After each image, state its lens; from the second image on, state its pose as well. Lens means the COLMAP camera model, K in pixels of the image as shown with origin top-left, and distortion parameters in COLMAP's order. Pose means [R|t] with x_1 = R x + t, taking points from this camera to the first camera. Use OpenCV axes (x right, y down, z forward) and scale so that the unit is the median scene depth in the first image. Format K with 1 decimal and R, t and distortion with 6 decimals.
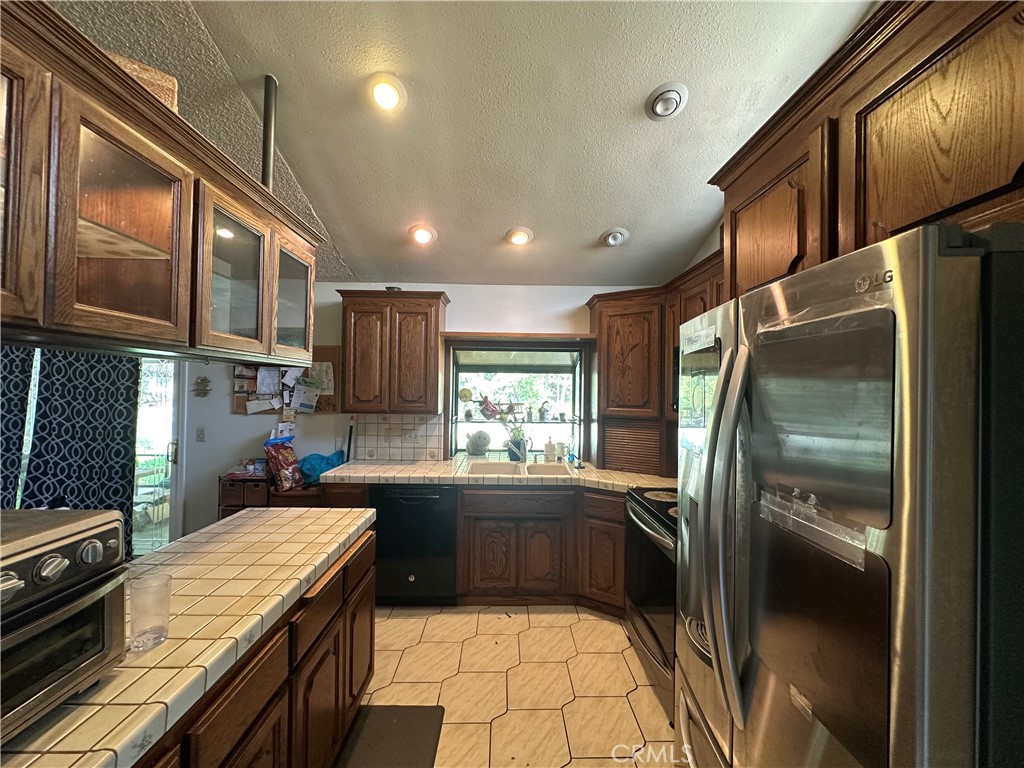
lens RADIAL K [[409.7, 0, 510.7], [0, 409.7, 384.5], [0, 0, 1]] dist [-0.002082, -0.000249]
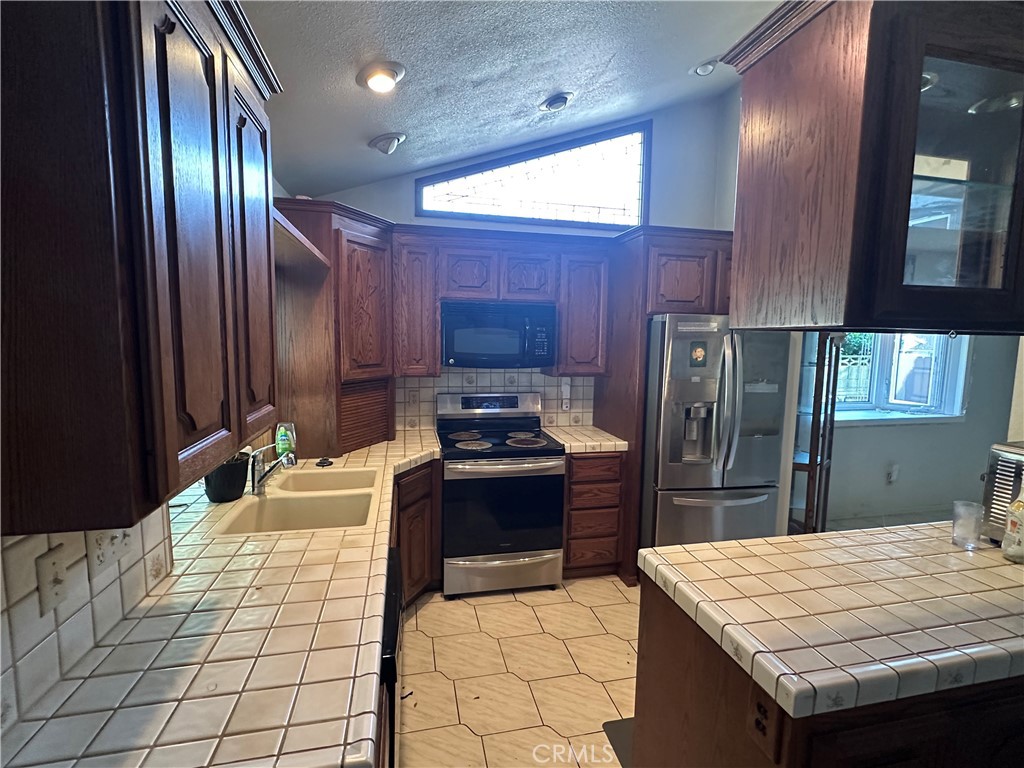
lens RADIAL K [[480.0, 0, 513.4], [0, 480.0, 386.5], [0, 0, 1]] dist [-0.004039, -0.000351]
pose [[-0.206311, -0.114748, 0.971735, -0.681932], [-0.027571, 0.993387, 0.111451, -0.017908], [-0.978098, -0.003798, -0.208110, 0.931912]]
